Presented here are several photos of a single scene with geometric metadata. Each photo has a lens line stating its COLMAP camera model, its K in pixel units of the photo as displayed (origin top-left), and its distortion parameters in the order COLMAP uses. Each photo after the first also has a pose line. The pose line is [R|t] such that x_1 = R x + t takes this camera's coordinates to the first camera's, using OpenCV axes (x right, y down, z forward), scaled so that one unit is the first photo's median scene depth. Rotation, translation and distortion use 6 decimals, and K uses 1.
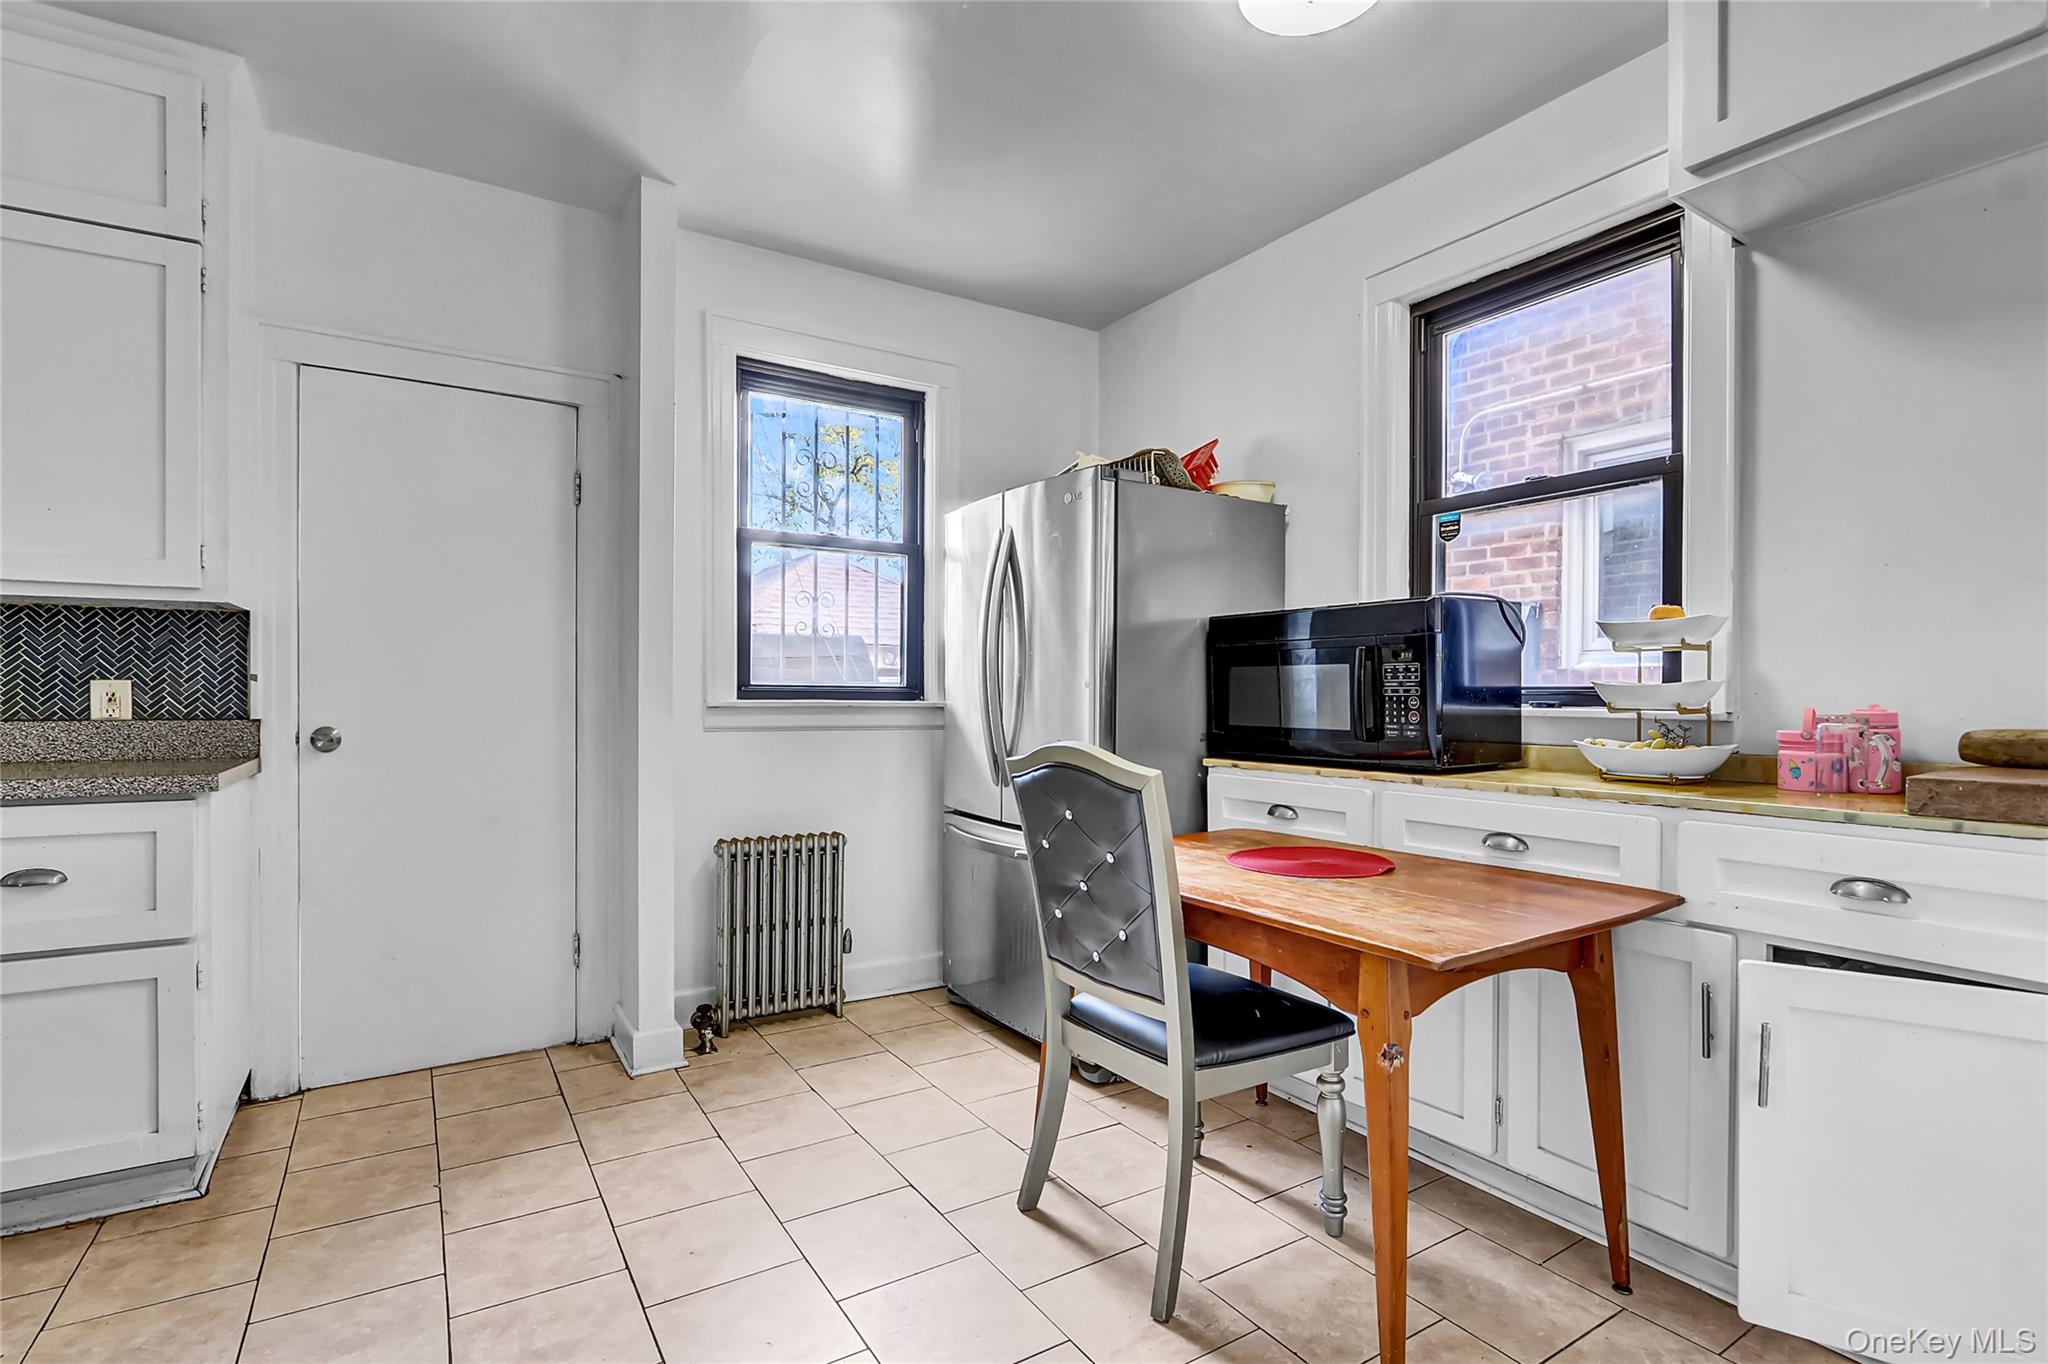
lens RADIAL K [[974.0, 0, 974.3], [0, 974.0, 692.7], [0, 0, 1]] dist [-0.003451, 0.000144]
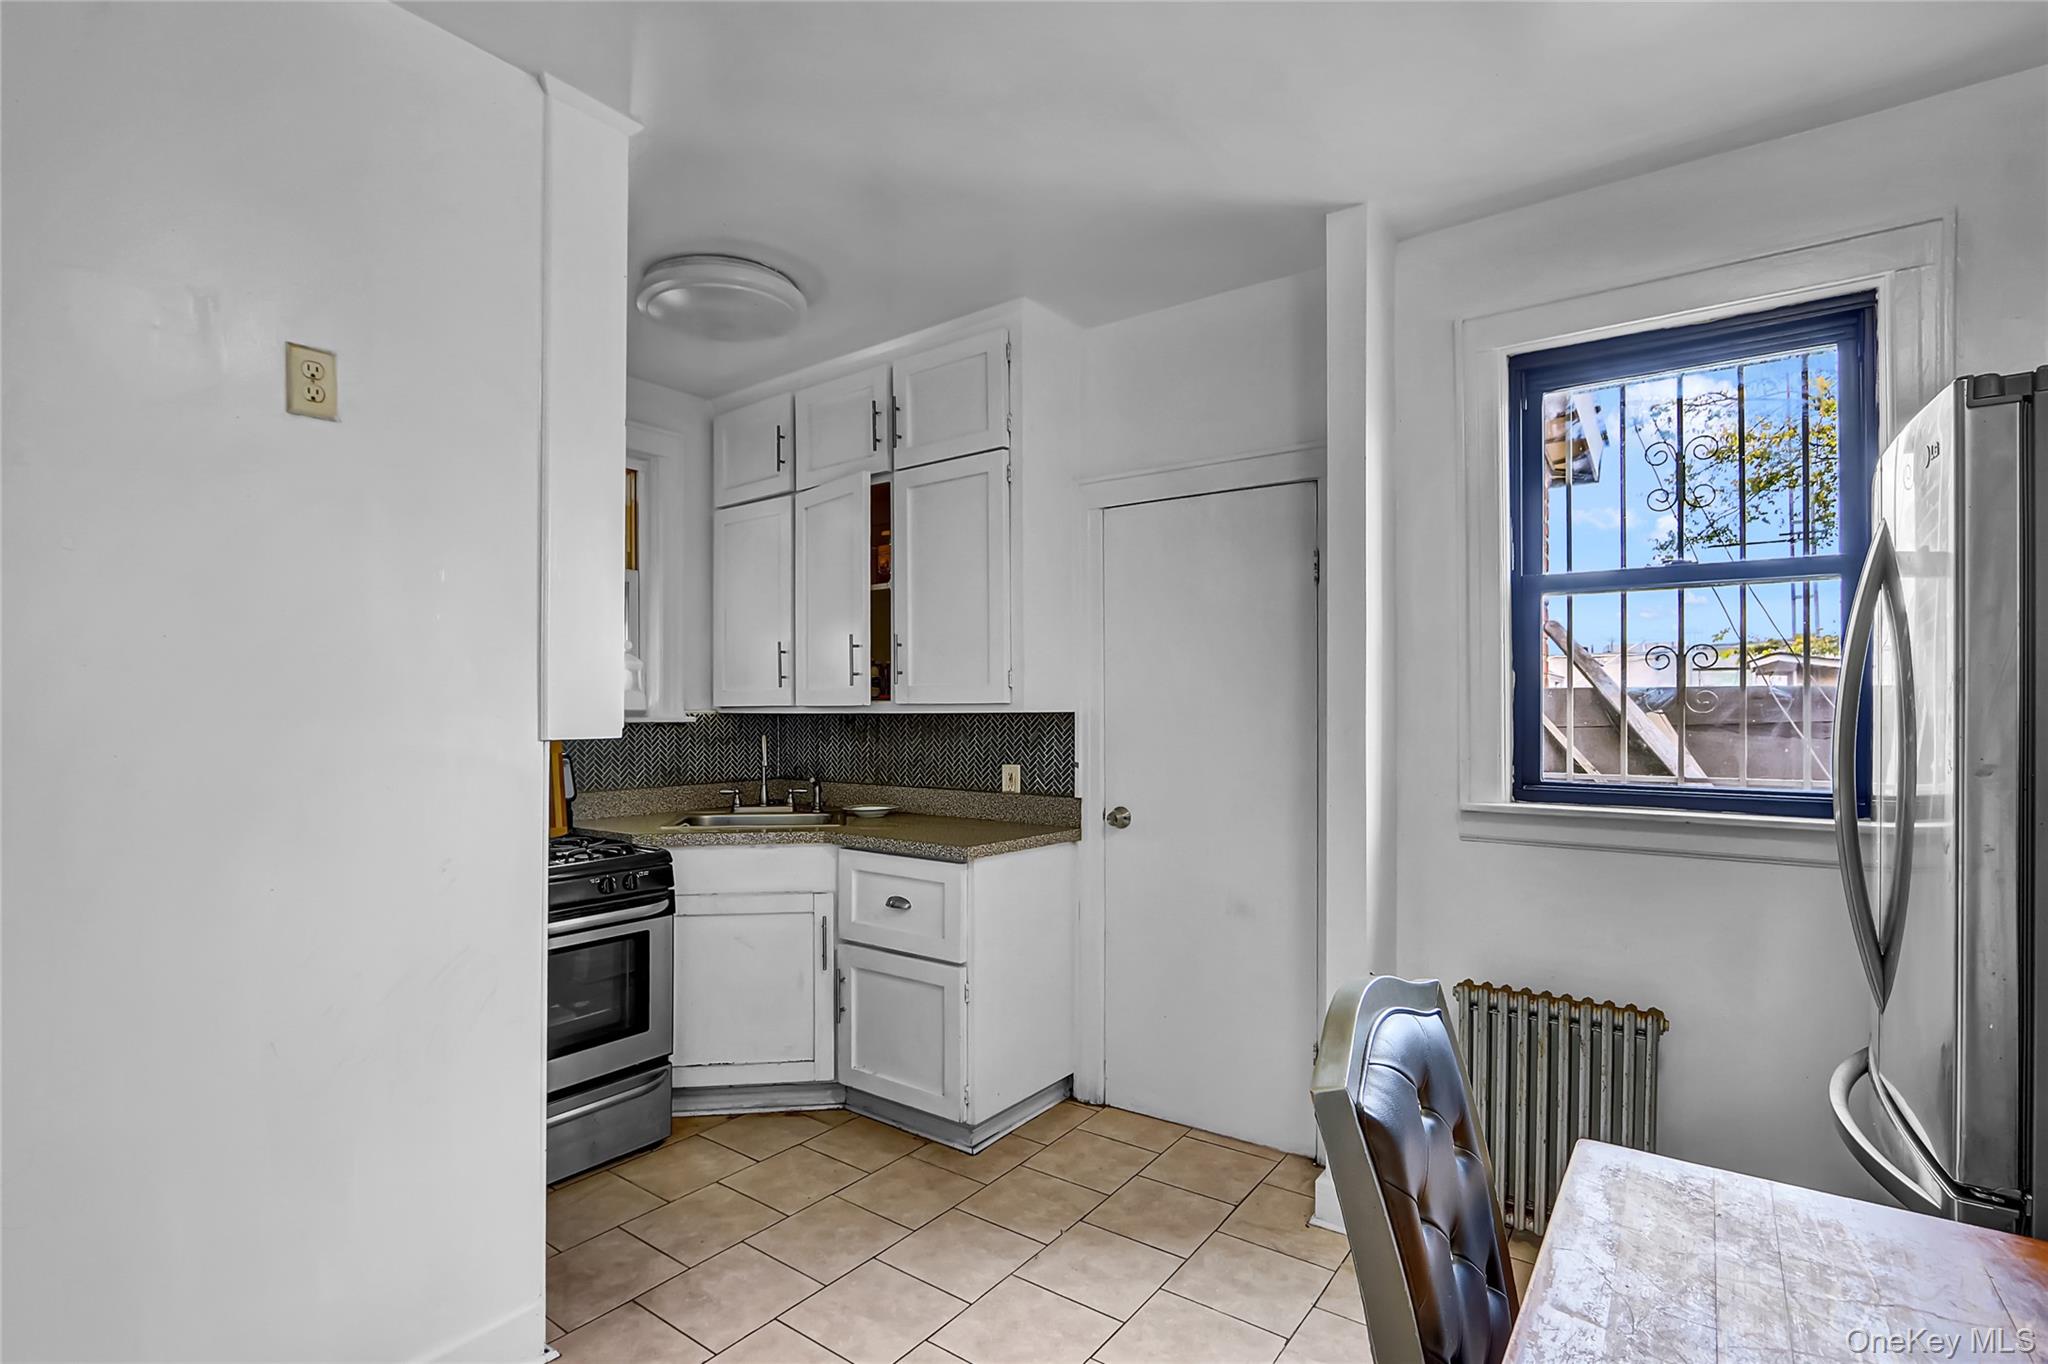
lens RADIAL K [[974.0, 0, 1002.4], [0, 974.0, 710.3], [0, 0, 1]] dist [-0.003451, 0.000144]
pose [[0.381863, -0.010942, -0.924154, 0.415616], [0.000890, 0.999934, -0.011471, -0.075504], [0.924218, 0.003558, 0.381848, 0.439778]]
